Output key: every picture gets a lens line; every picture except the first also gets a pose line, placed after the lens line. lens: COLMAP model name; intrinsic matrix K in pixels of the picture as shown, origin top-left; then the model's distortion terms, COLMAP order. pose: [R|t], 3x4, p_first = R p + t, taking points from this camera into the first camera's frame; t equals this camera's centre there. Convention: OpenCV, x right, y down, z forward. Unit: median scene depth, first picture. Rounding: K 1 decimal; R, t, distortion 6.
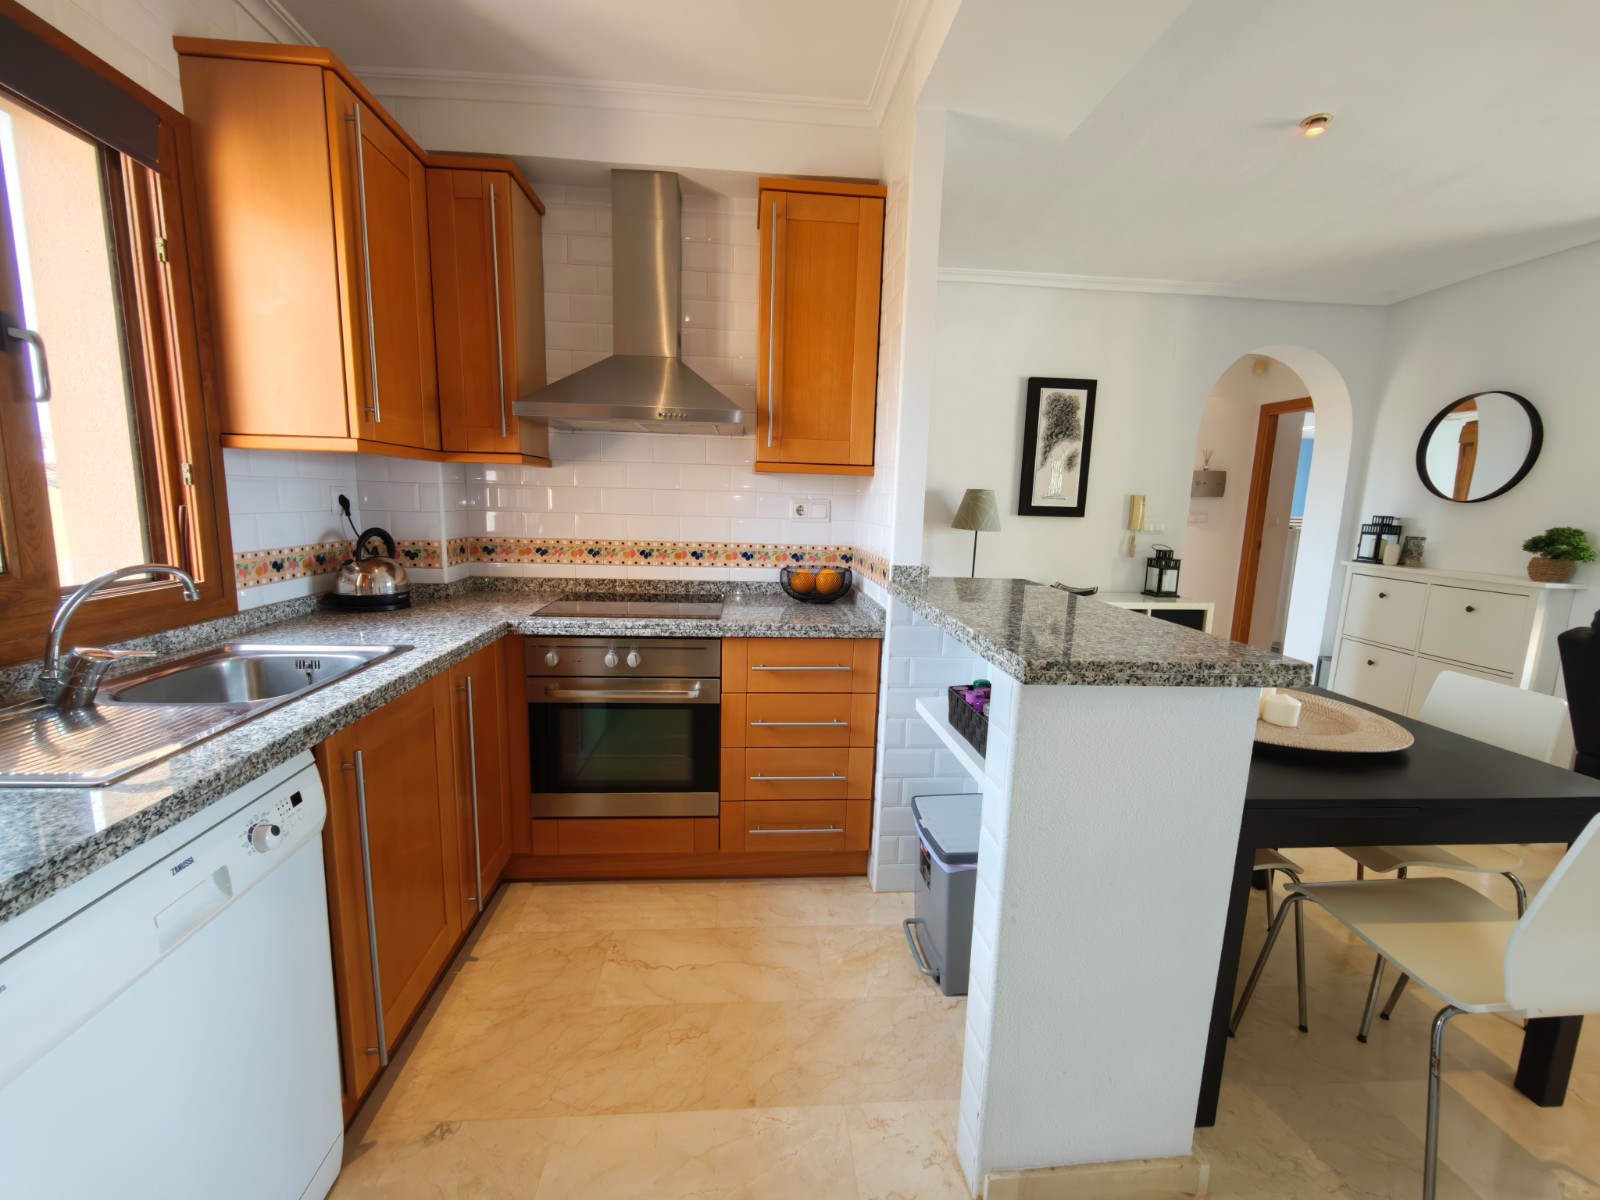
lens RADIAL K [[664.7, 0, 795.1], [0, 664.7, 601.0], [0, 0, 1]] dist [-0.001567, 0.000585]
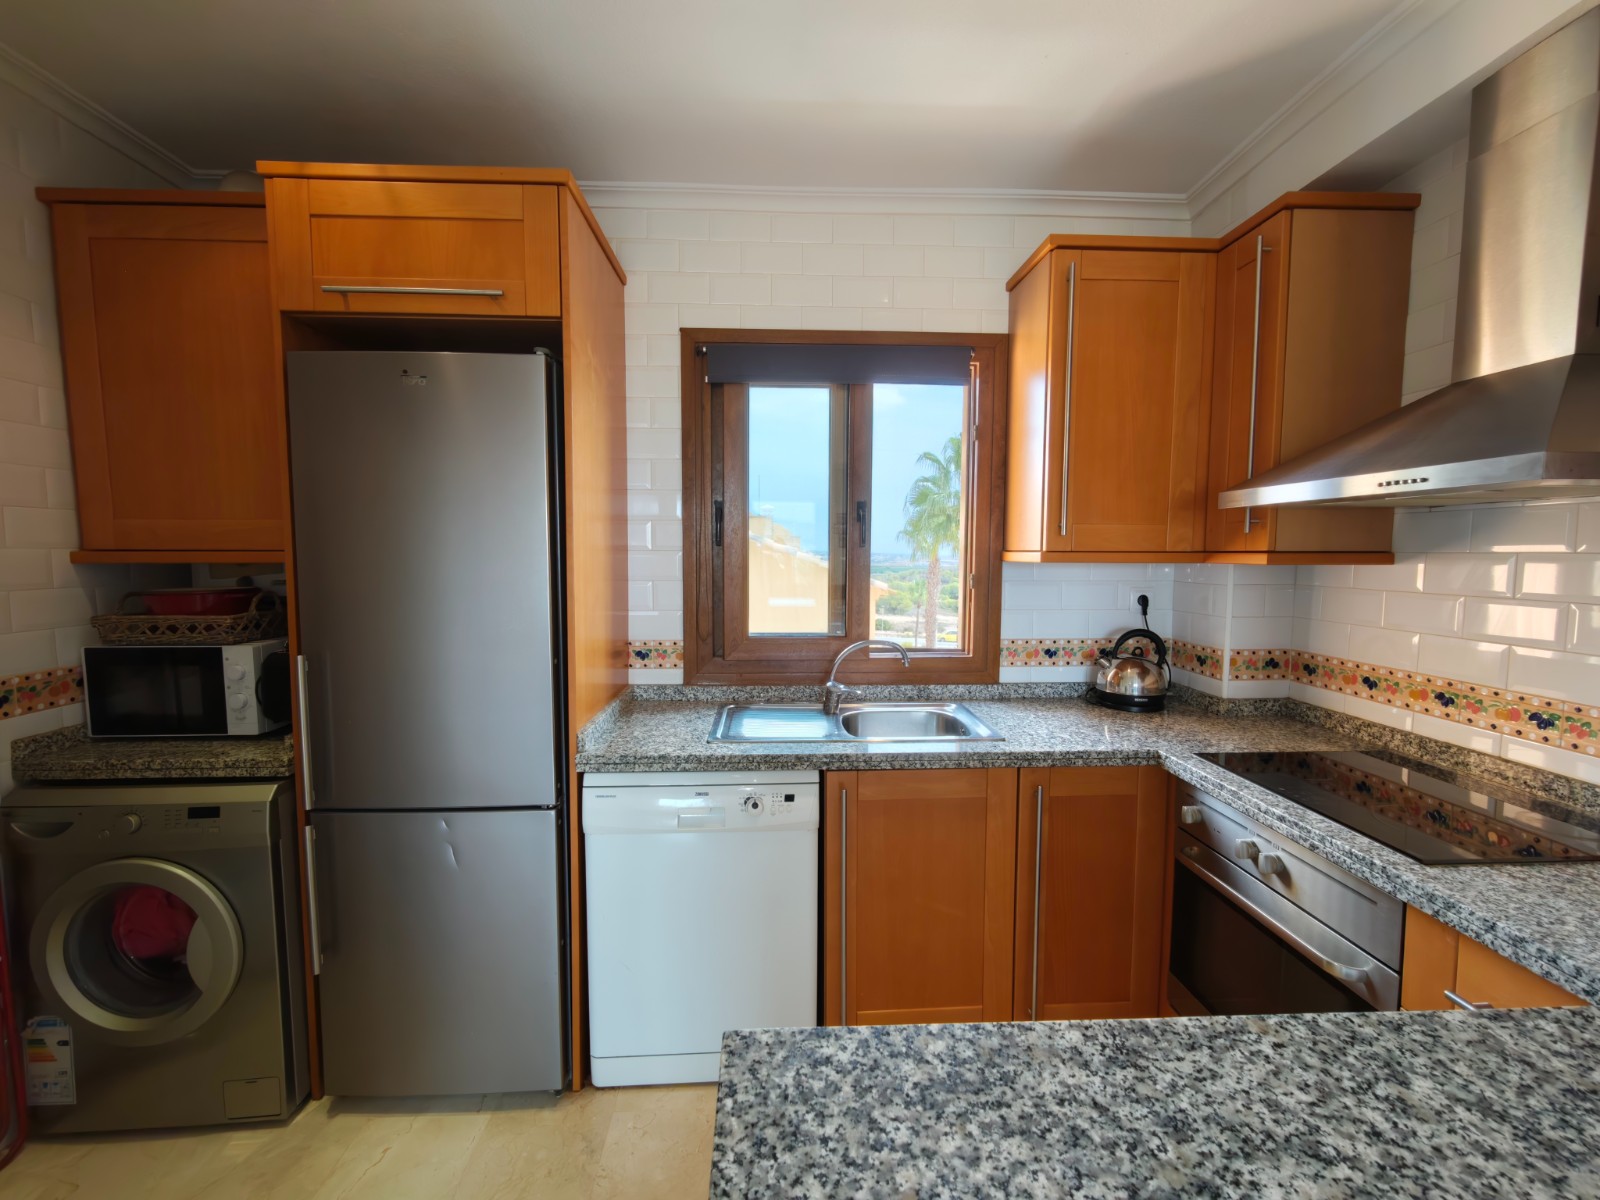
lens RADIAL K [[664.7, 0, 799.2], [0, 664.7, 600.4], [0, 0, 1]] dist [-0.001567, 0.000585]
pose [[-0.026940, 0.046649, -0.998548, 0.267275], [-0.157491, 0.986237, 0.050323, -0.082286], [0.987153, 0.158618, -0.019223, 0.334203]]
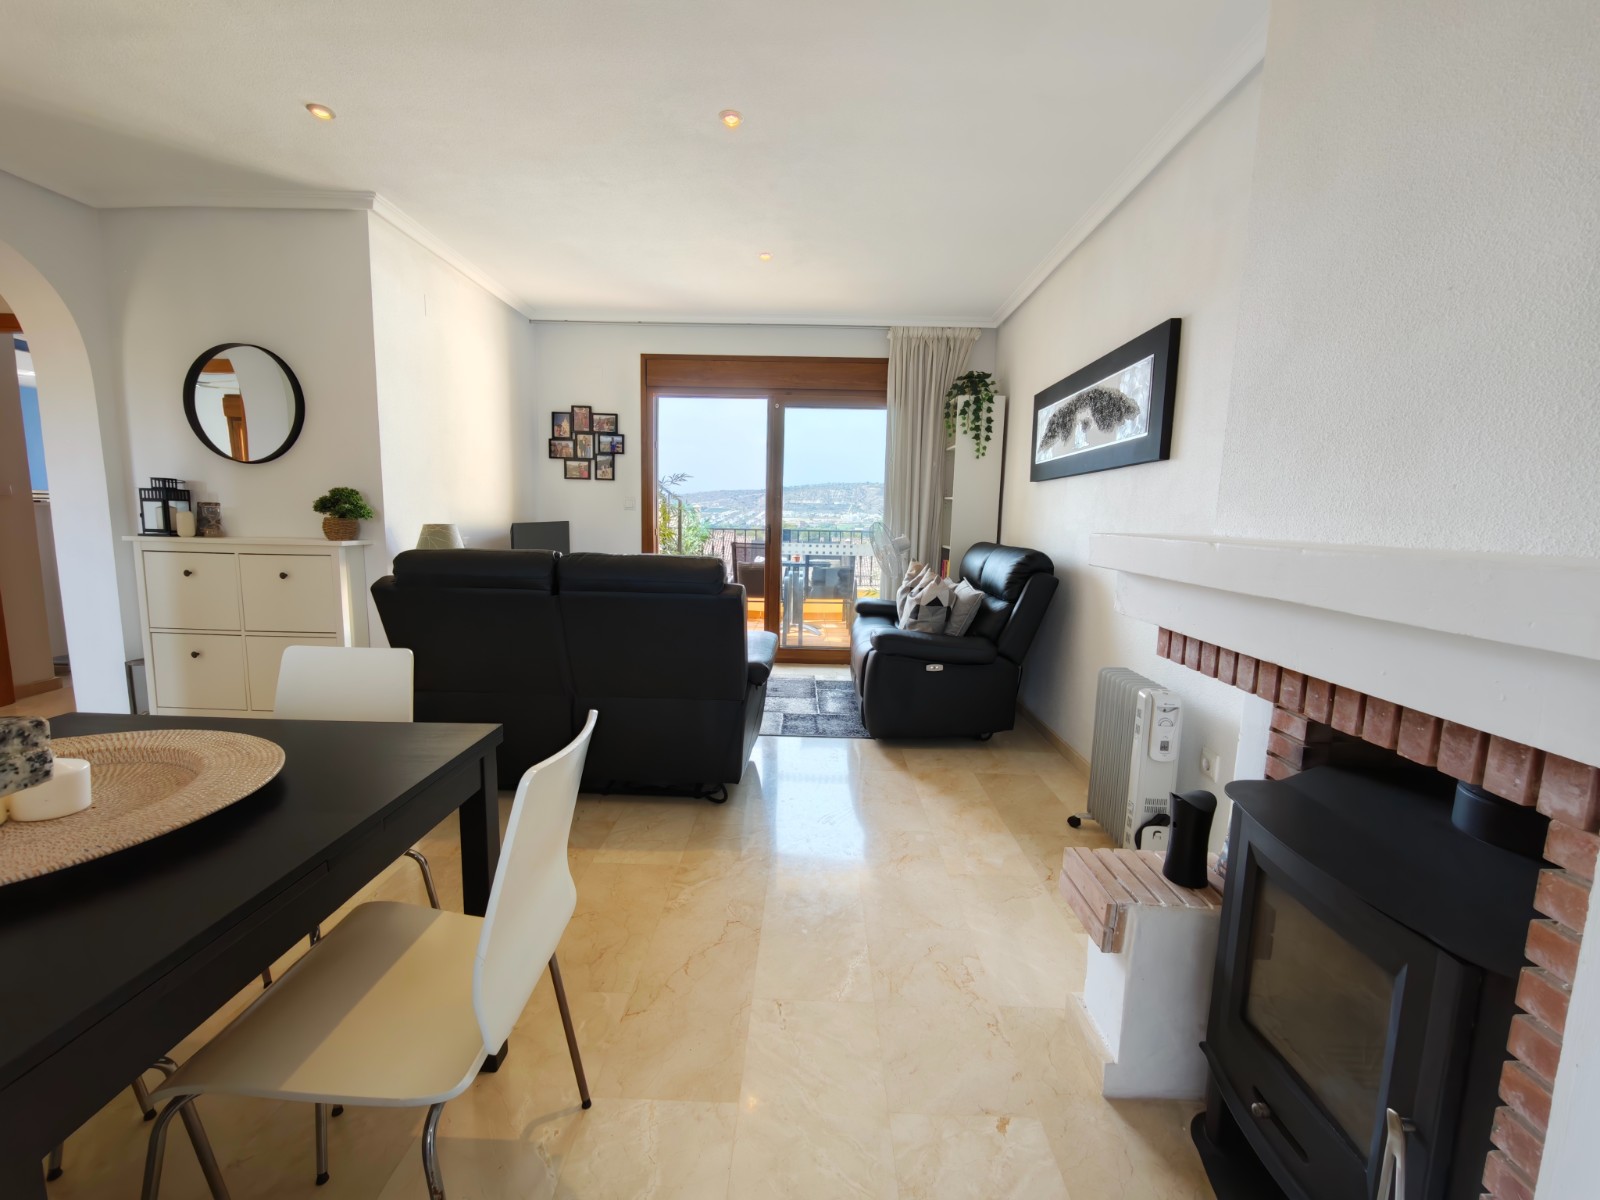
lens RADIAL K [[664.7, 0, 796.4], [0, 664.7, 600.3], [0, 0, 1]] dist [-0.001567, 0.000585]
pose [[0.097437, -0.155474, 0.983023, 0.158035], [0.135219, 0.980632, 0.141693, 0.012457], [-0.986013, 0.119117, 0.116573, 0.180872]]
